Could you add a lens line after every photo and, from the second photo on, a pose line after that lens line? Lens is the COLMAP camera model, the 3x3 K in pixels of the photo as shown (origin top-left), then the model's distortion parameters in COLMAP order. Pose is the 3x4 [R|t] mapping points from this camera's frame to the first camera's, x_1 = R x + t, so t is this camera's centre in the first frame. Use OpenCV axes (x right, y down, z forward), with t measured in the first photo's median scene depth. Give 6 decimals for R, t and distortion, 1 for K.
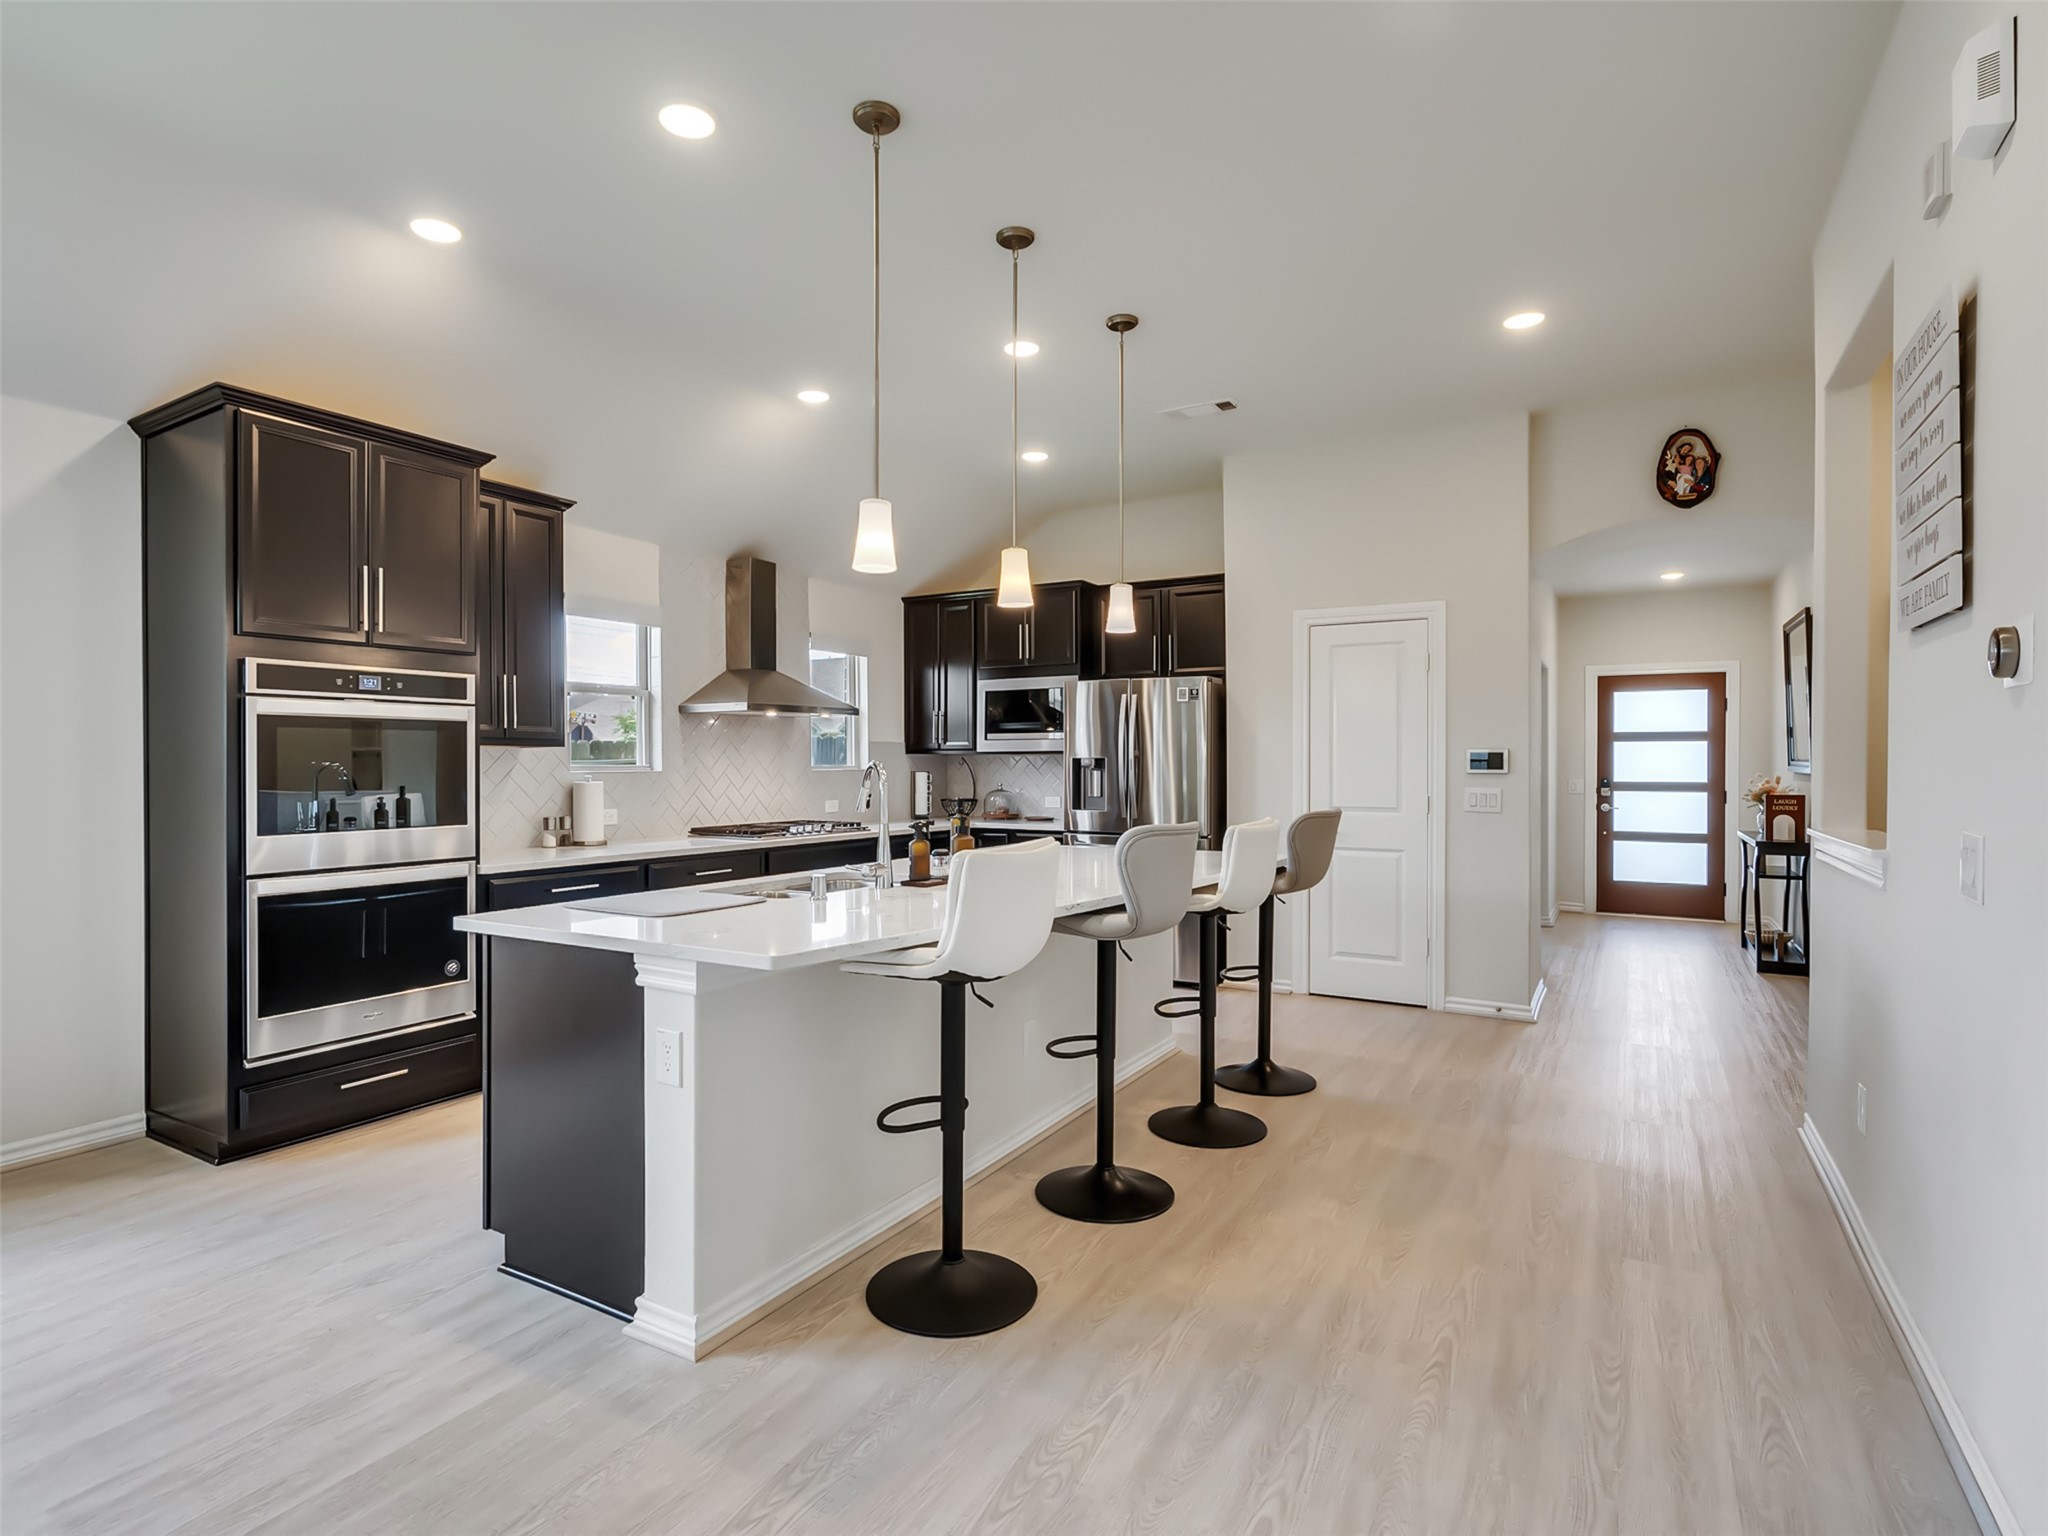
lens RADIAL K [[1052.5, 0, 1004.1], [0, 1052.5, 765.1], [0, 0, 1]] dist [-0.004570, 0.004247]
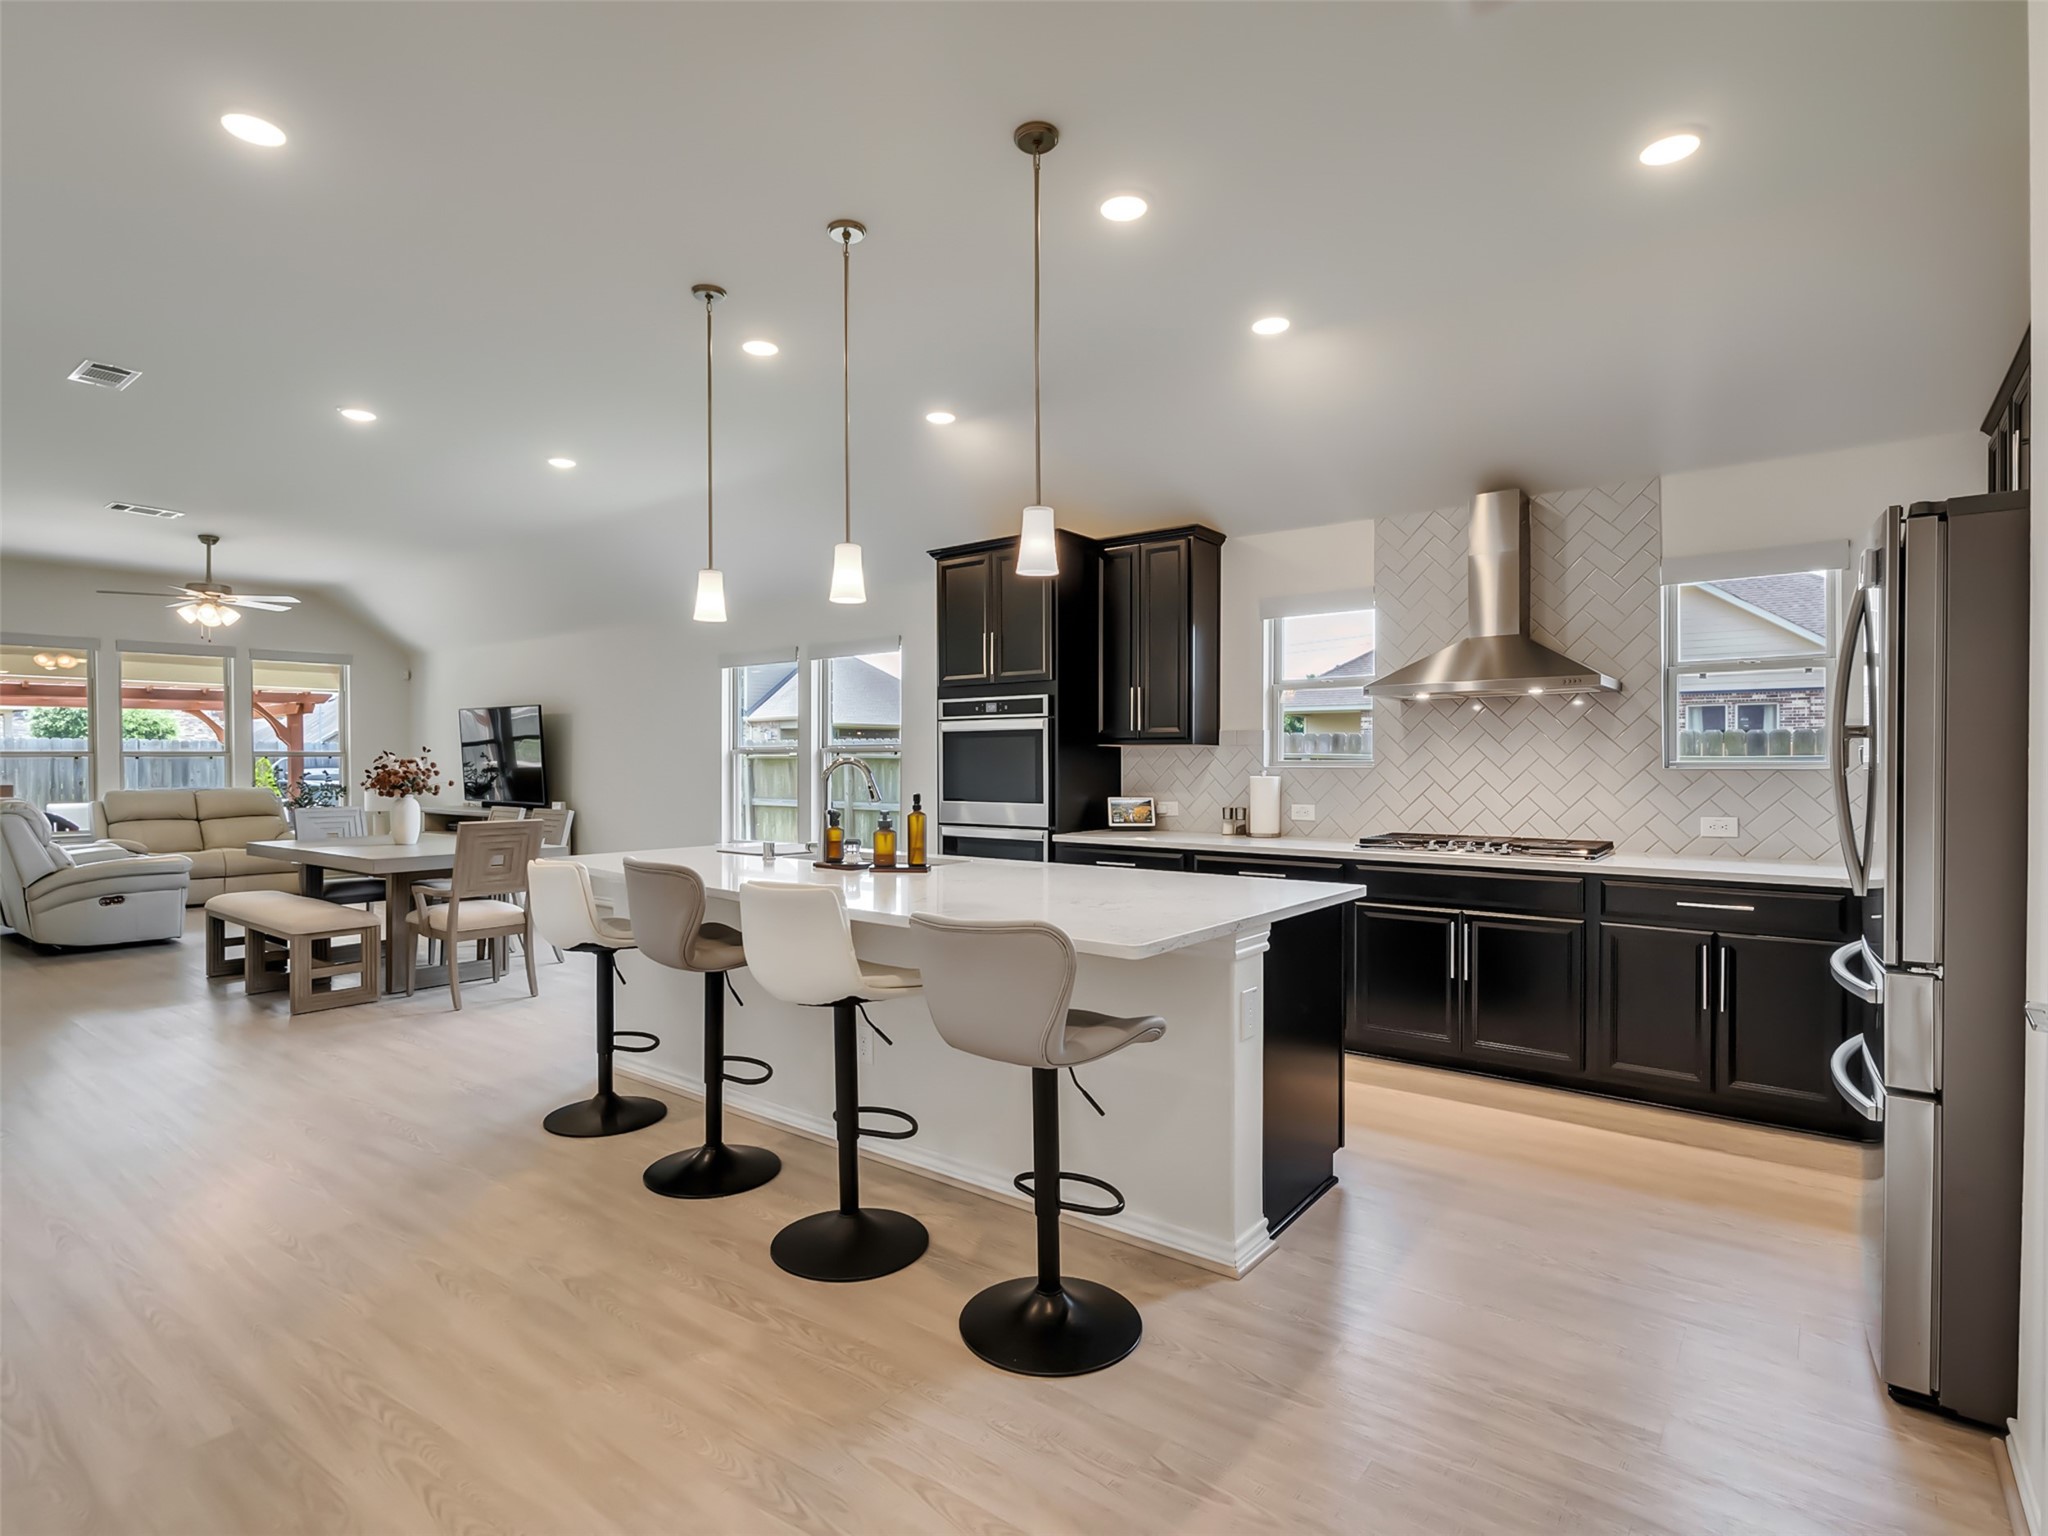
lens RADIAL K [[1052.5, 0, 1006.4], [0, 1052.5, 767.4], [0, 0, 1]] dist [-0.004570, 0.004247]
pose [[-0.134025, 0.008471, -0.990942, 0.612753], [0.000893, 0.999964, 0.008427, -0.002001], [0.990978, 0.000245, -0.134027, 0.803644]]
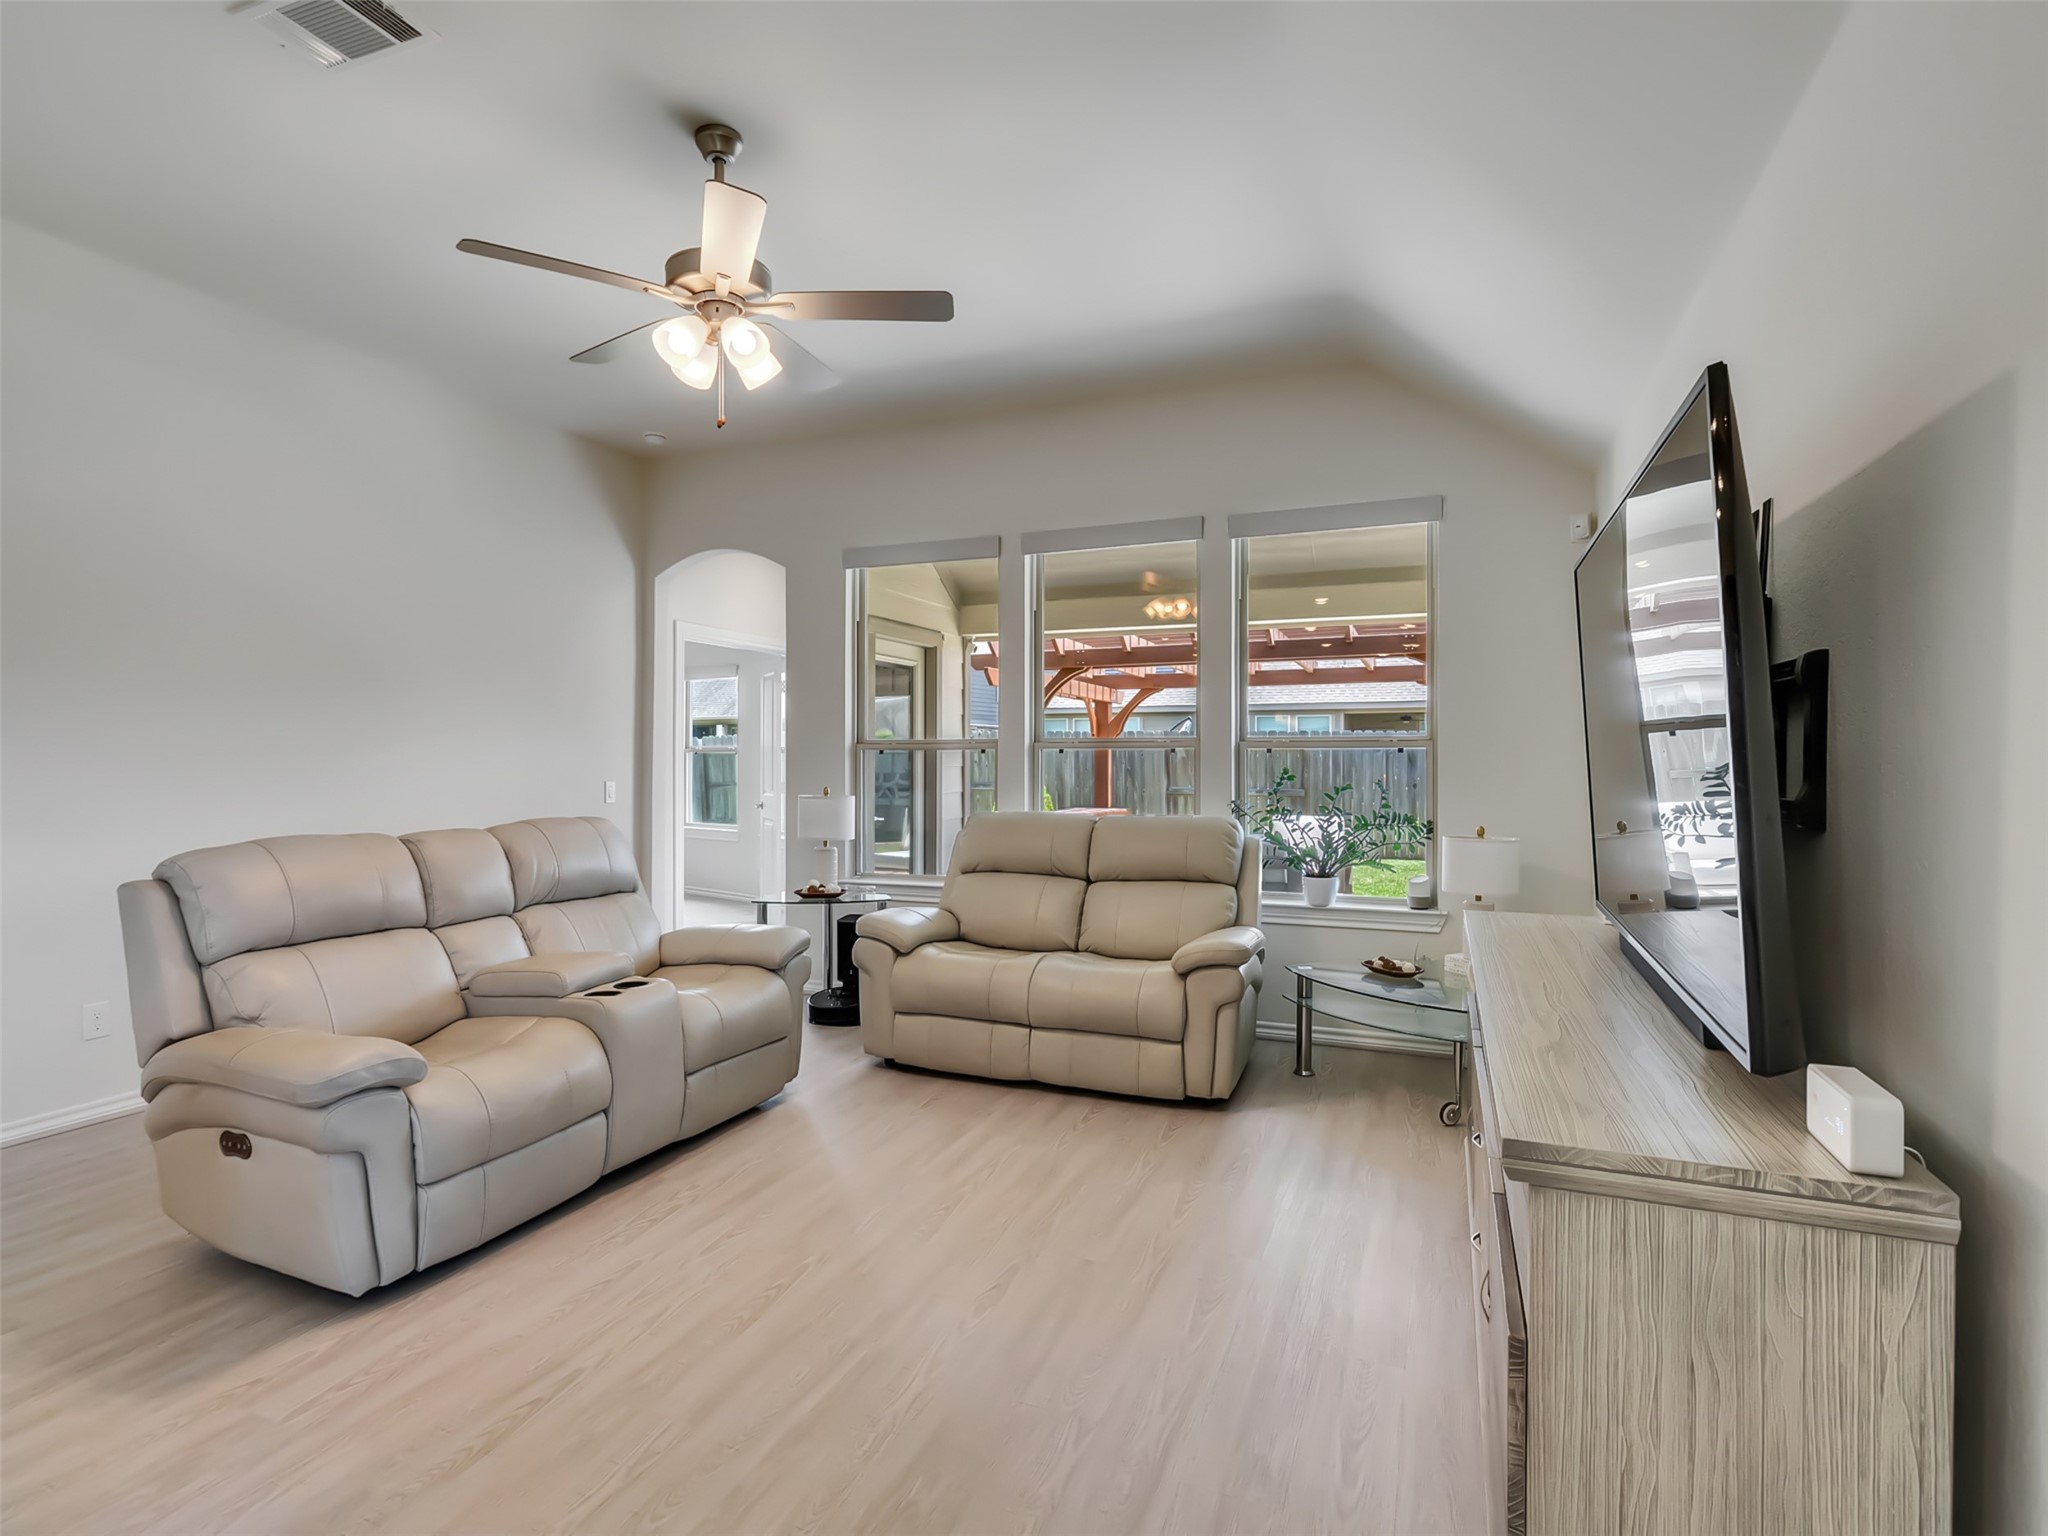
lens RADIAL K [[1052.5, 0, 1010.6], [0, 1052.5, 764.1], [0, 0, 1]] dist [-0.004570, 0.004247]
pose [[-0.990392, -0.001900, -0.138279, -0.759535], [-0.002892, 0.999972, 0.006968, 0.000854], [0.138262, 0.007301, -0.990369, 0.057695]]
